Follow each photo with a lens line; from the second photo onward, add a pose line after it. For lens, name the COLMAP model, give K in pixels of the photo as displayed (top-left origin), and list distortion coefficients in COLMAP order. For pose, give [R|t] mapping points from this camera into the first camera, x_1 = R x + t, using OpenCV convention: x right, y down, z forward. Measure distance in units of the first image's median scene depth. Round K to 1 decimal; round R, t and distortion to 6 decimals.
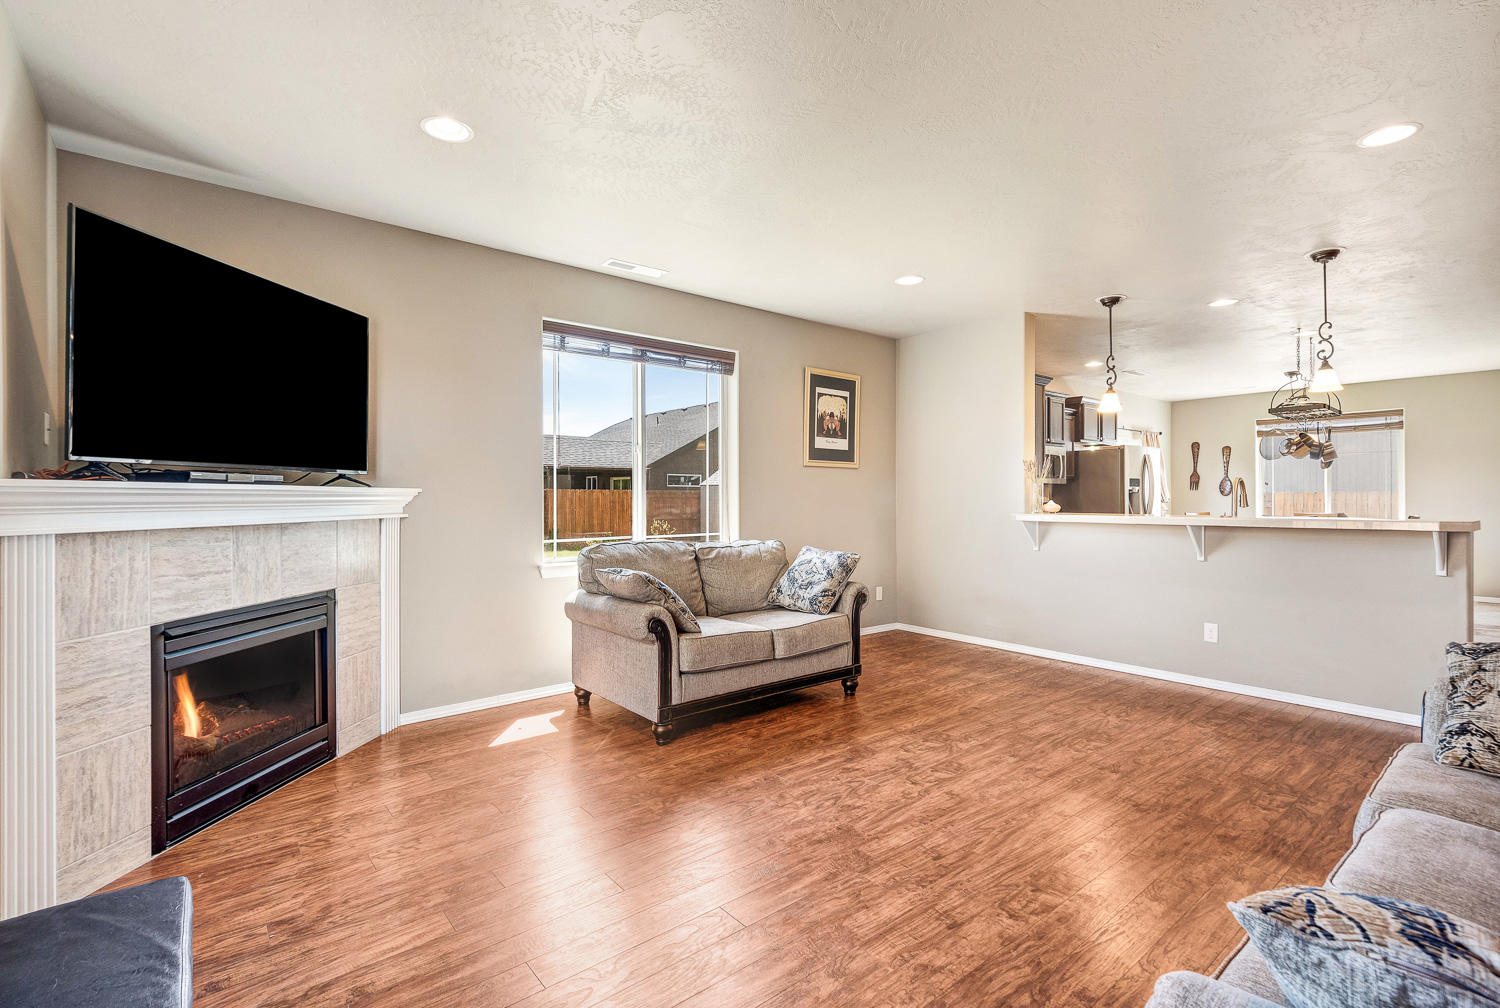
lens RADIAL K [[692.2, 0, 734.5], [0, 692.2, 498.8], [0, 0, 1]] dist [0.012046, 0.000178]
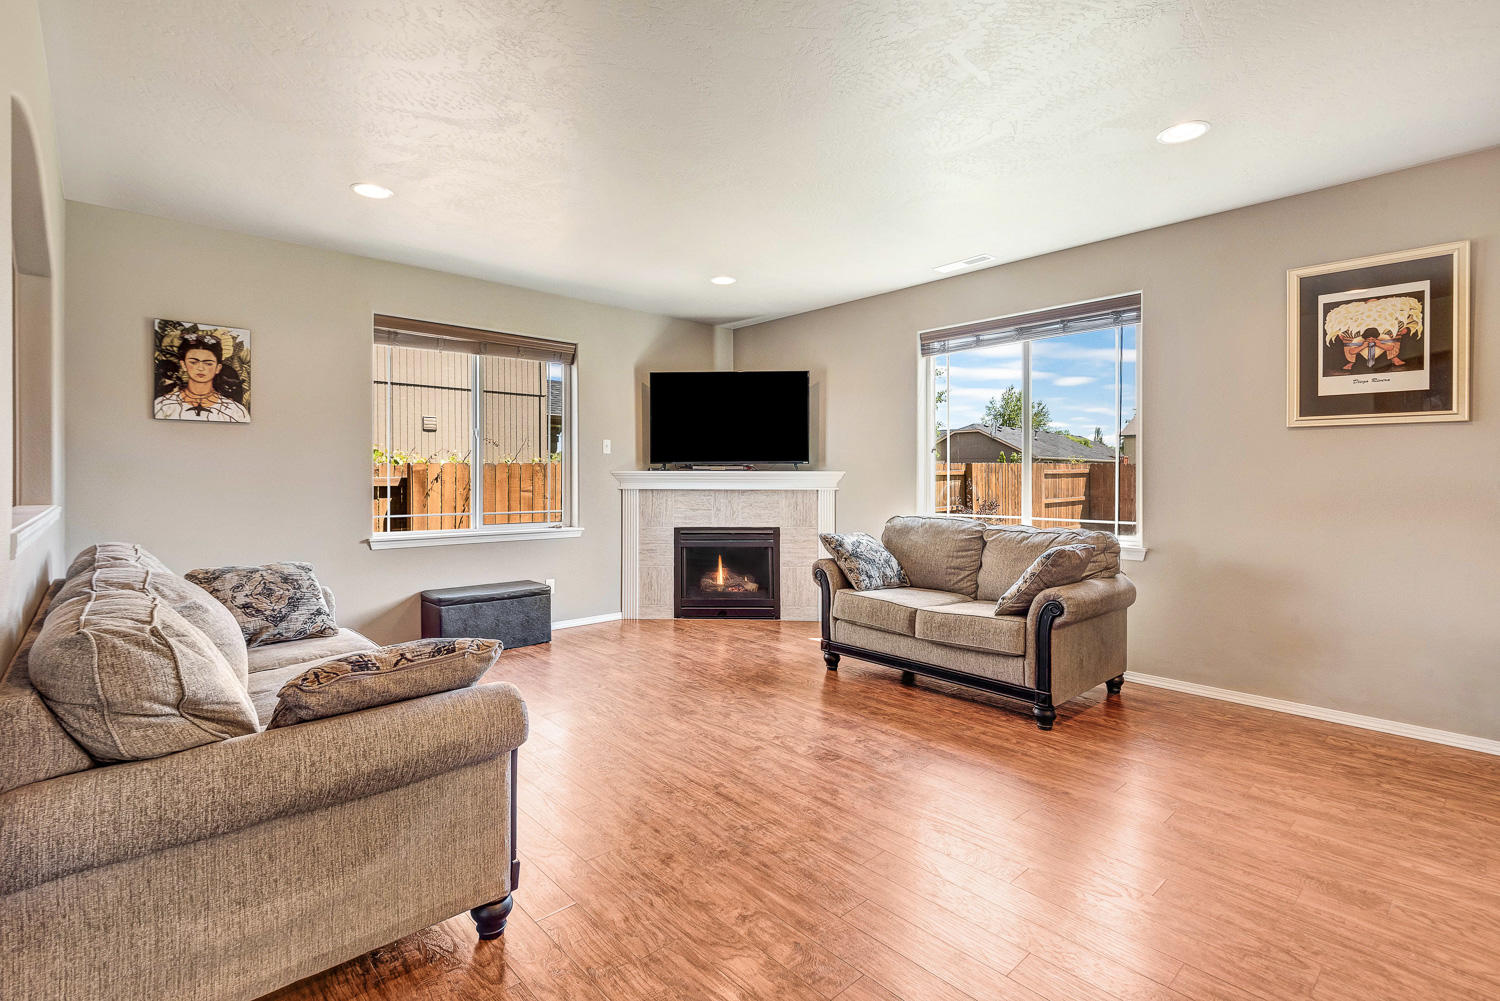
lens RADIAL K [[692.2, 0, 742.6], [0, 692.2, 491.9], [0, 0, 1]] dist [0.012046, 0.000178]
pose [[0.054724, 0.019835, -0.998304, 1.192934], [-0.006269, 0.999790, 0.019521, 0.002192], [0.998482, 0.005190, 0.054837, 0.787213]]
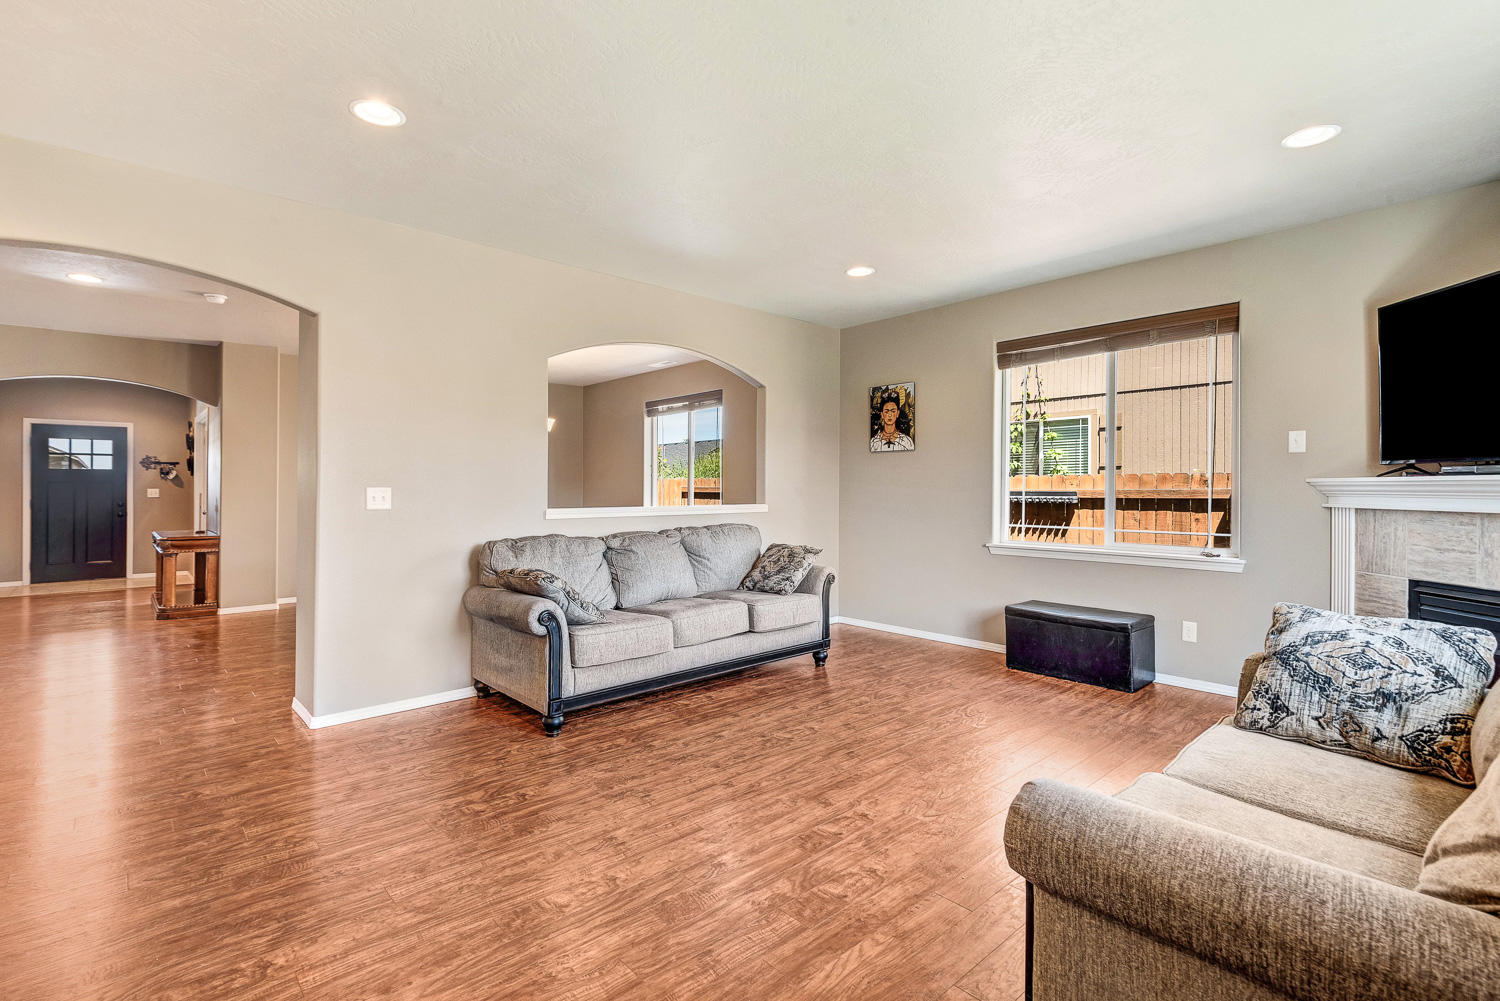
lens RADIAL K [[692.2, 0, 731.1], [0, 692.2, 487.3], [0, 0, 1]] dist [0.012046, 0.000178]
pose [[-0.999002, 0.001098, -0.044643, 0.414178], [0.000952, 0.999994, 0.003291, -0.005241], [0.044646, 0.003245, -0.998998, 1.661278]]
